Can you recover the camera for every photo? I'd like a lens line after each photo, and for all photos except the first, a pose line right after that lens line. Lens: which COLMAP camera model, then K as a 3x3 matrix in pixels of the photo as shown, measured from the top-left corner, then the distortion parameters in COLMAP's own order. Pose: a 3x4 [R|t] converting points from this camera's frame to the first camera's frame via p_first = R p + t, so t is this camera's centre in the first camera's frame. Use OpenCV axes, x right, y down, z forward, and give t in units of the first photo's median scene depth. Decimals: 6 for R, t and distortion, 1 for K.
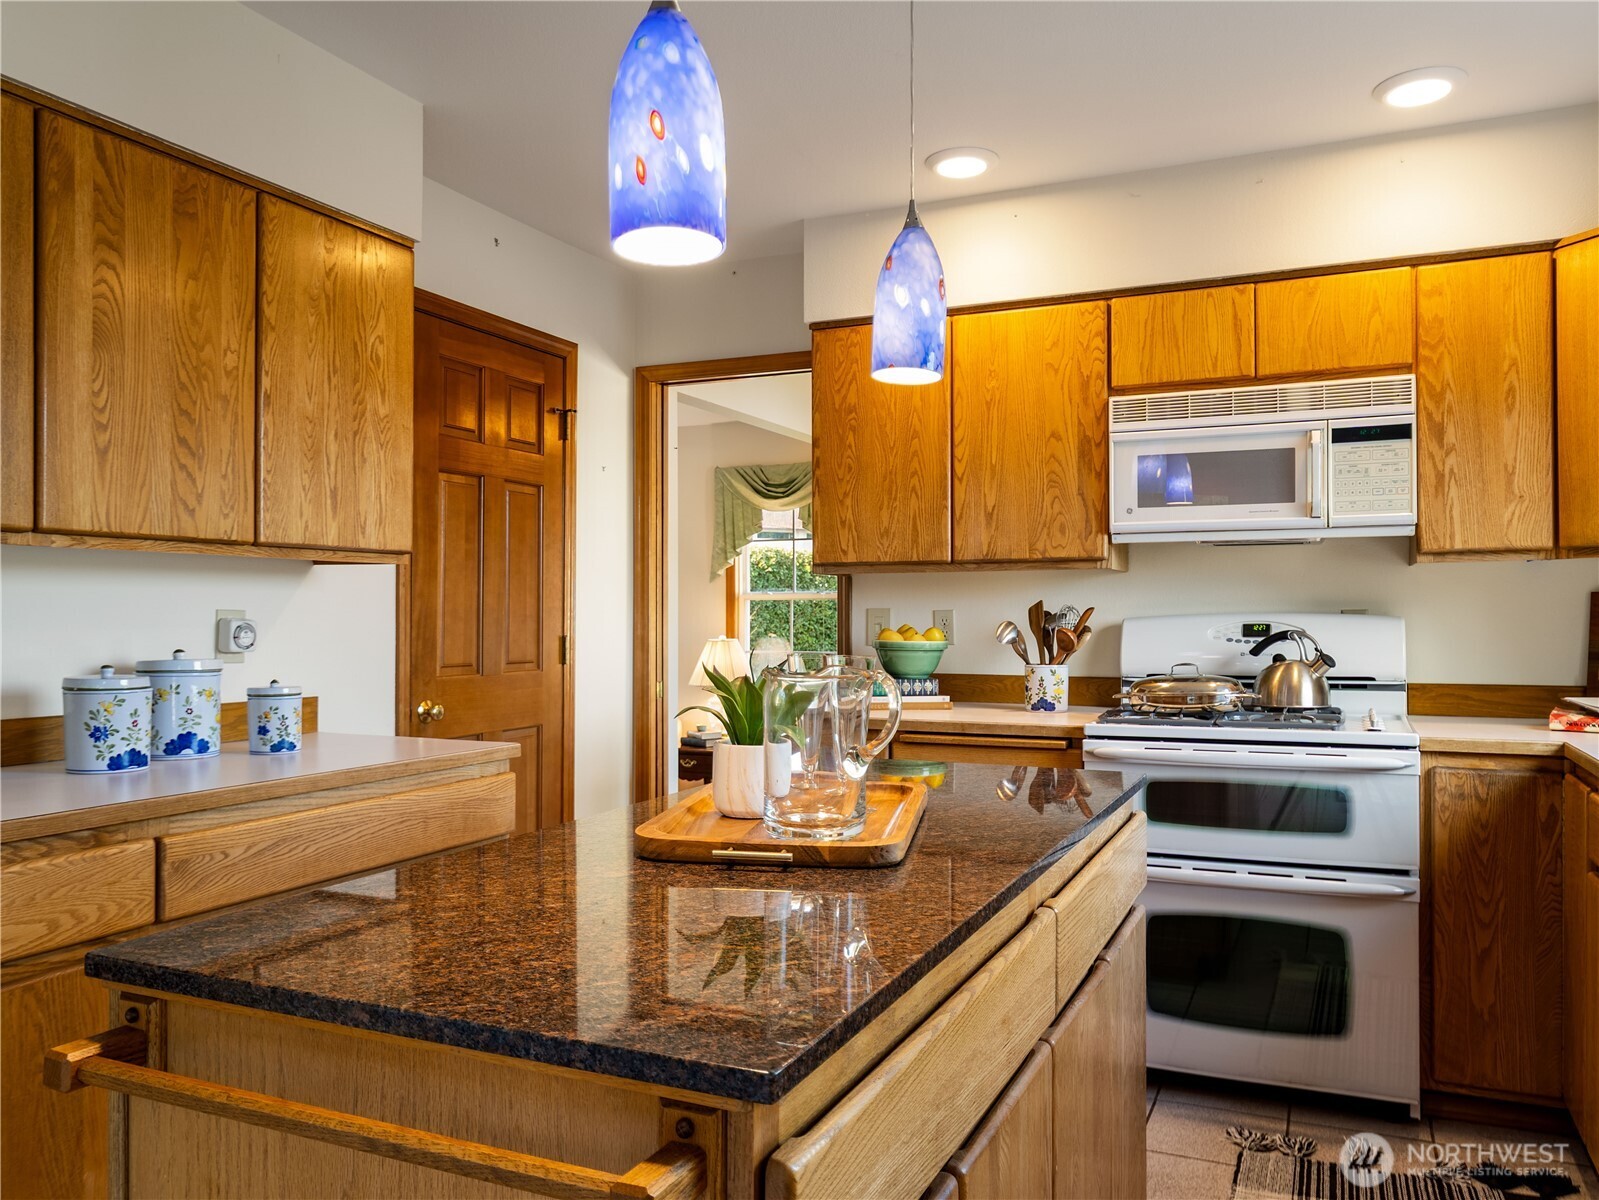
lens RADIAL K [[1203.3, 0, 799.5], [0, 1203.3, 600.0], [0, 0, 1]] dist [0.009104, -0.031187]
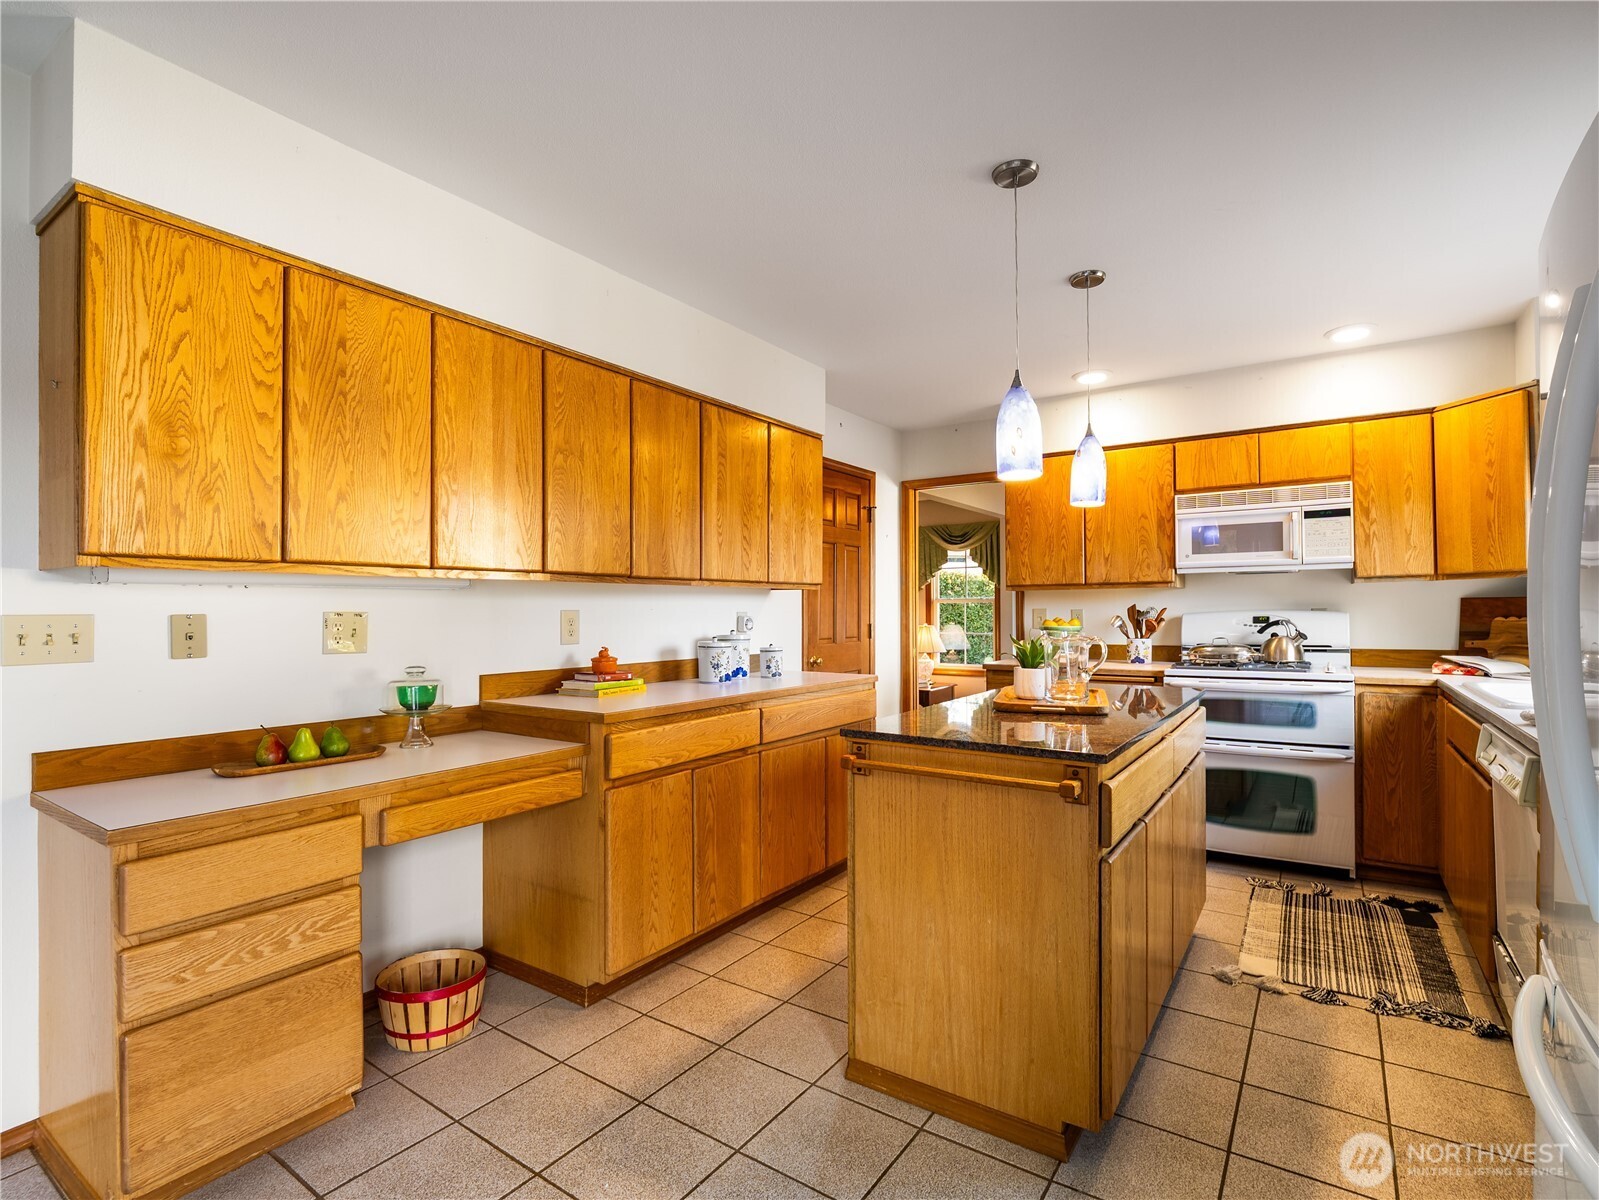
lens RADIAL K [[769.4, 0, 794.1], [0, 769.4, 601.2], [0, 0, 1]] dist [-0.000468, -0.023146]
pose [[0.983394, -0.007358, -0.181336, -0.120488], [0.007311, 0.999973, -0.000925, -0.008296], [0.181338, -0.000416, 0.983421, -0.309681]]
